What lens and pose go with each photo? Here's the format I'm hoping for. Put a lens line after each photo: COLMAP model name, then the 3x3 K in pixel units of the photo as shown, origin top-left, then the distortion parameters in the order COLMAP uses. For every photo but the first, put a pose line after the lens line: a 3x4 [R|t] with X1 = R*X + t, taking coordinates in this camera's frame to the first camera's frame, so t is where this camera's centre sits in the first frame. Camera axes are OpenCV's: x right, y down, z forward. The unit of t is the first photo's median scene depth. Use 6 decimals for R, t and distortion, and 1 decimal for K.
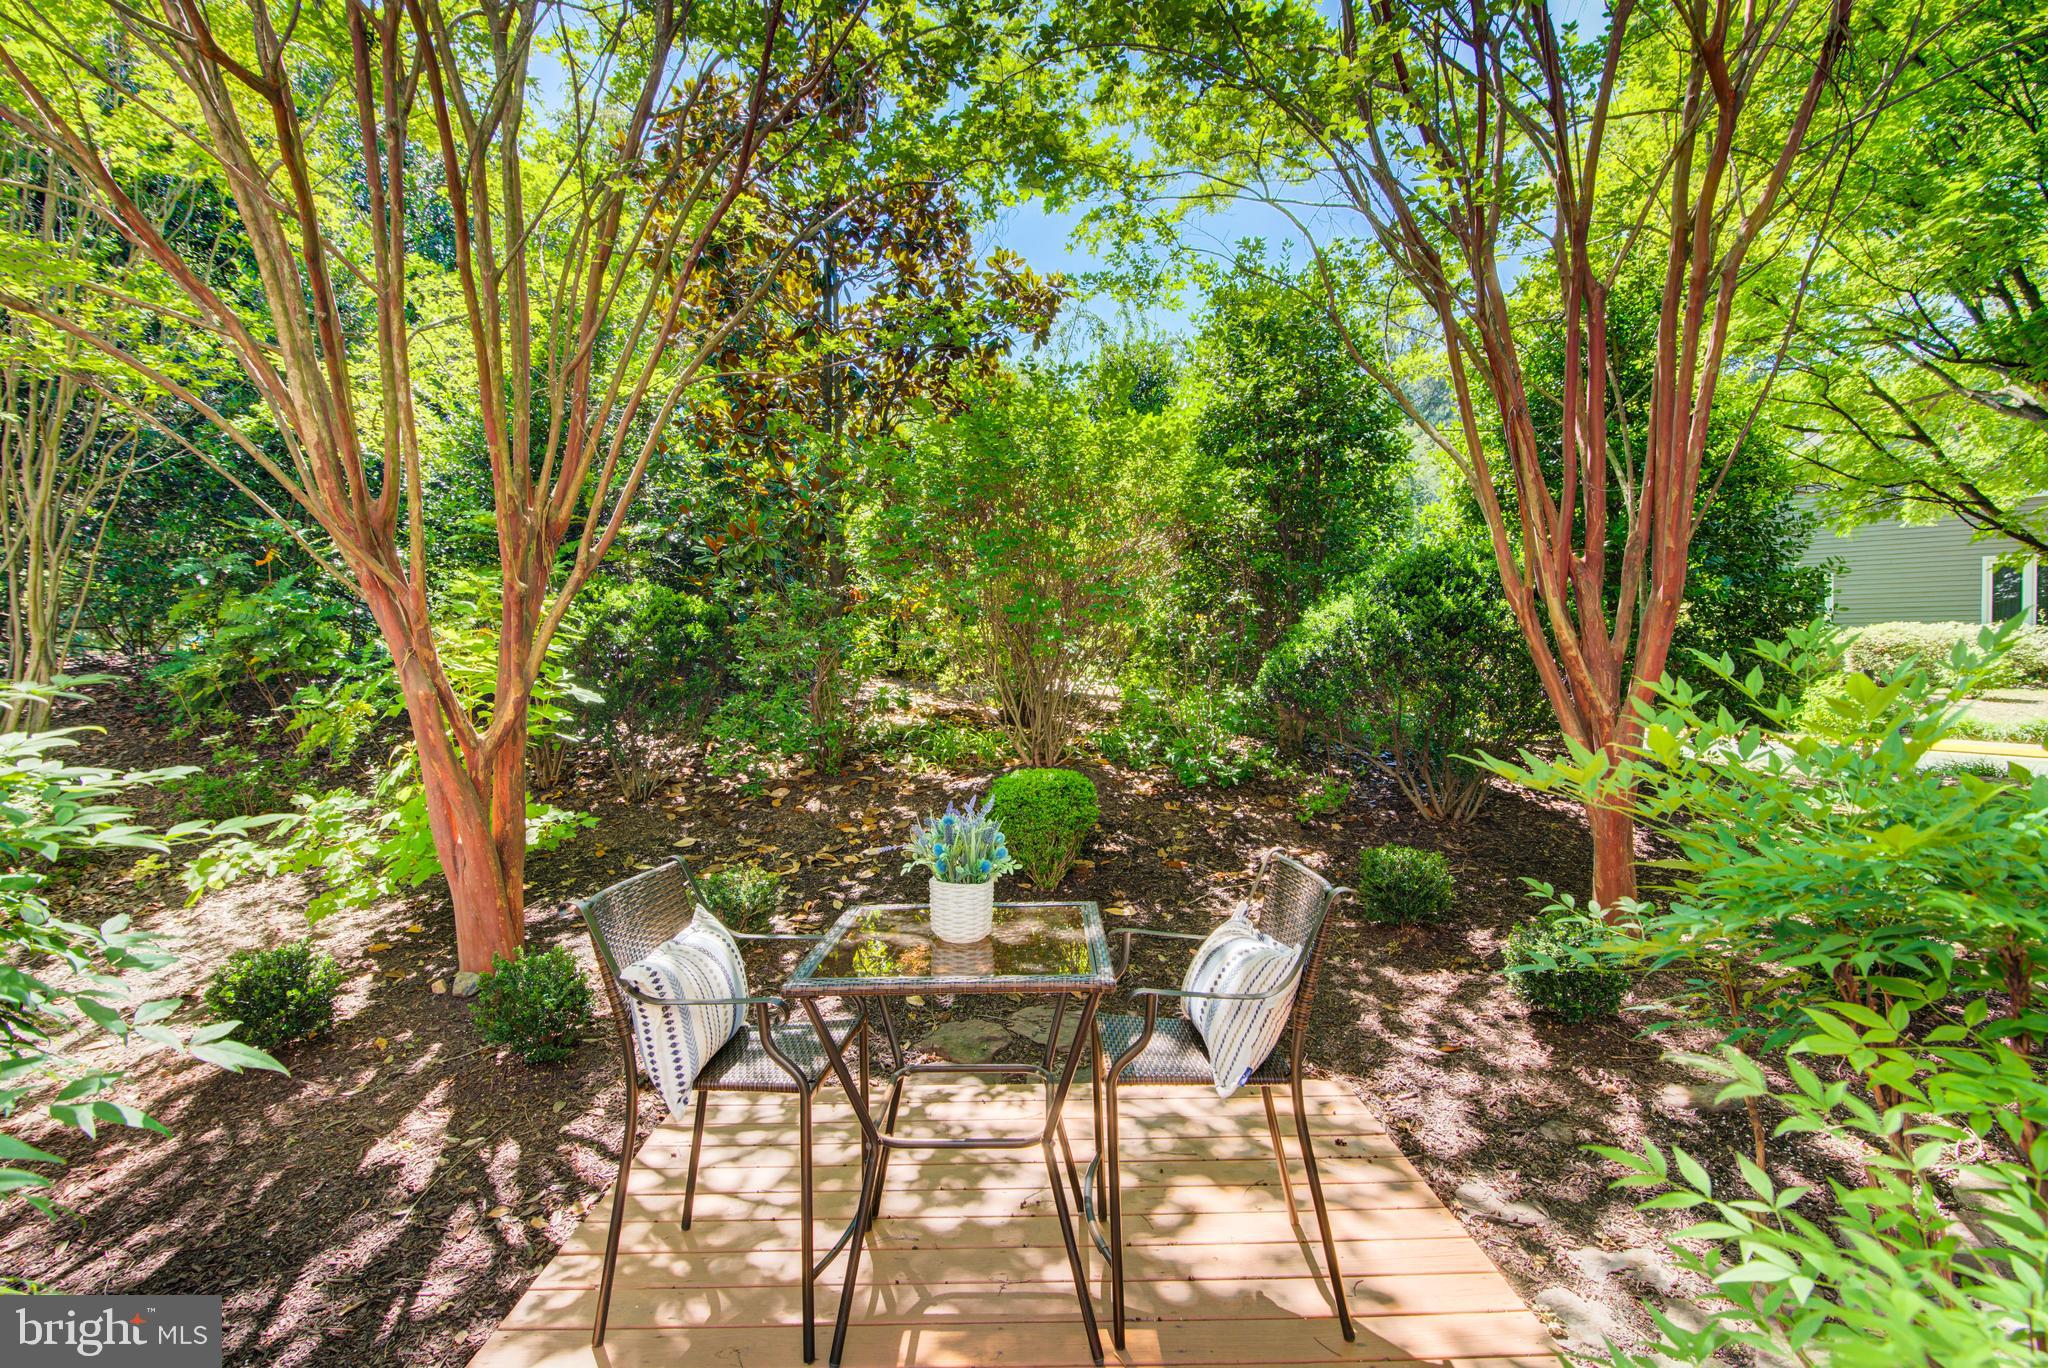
lens RADIAL K [[940.5, 0, 1023.2], [0, 940.5, 693.2], [0, 0, 1]] dist [-0.013169, -0.000355]
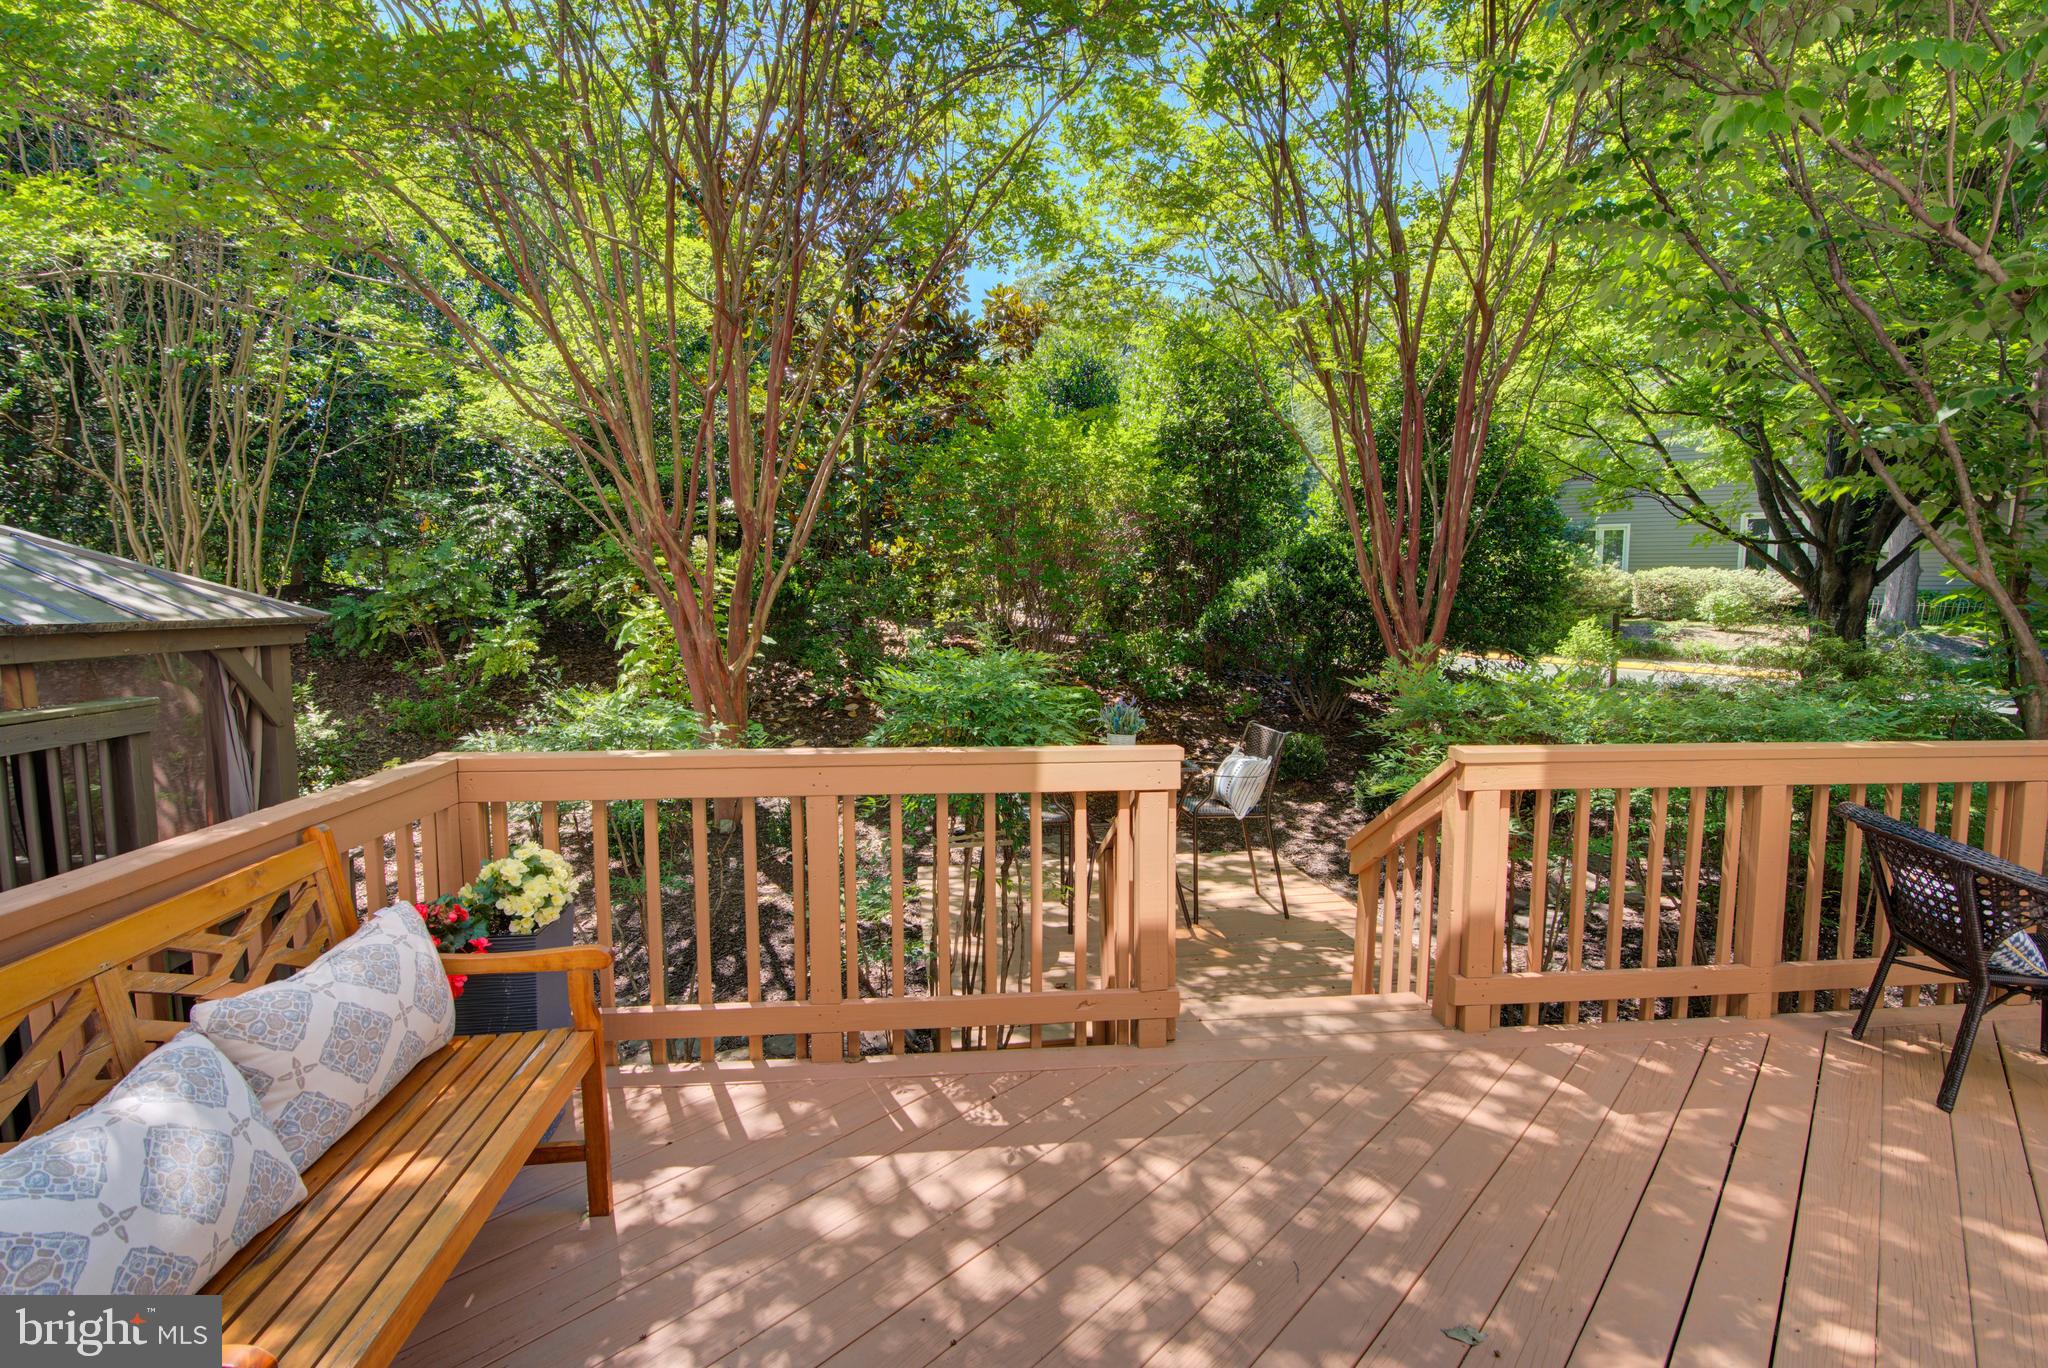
lens RADIAL K [[928.6, 0, 1022.8], [0, 928.6, 695.1], [0, 0, 1]] dist [-0.021136, 0.001477]
pose [[0.992718, -0.006342, 0.120297, -0.210575], [-0.003825, 0.996450, 0.084097, -0.029110], [-0.120403, -0.083944, 0.989170, -0.427675]]
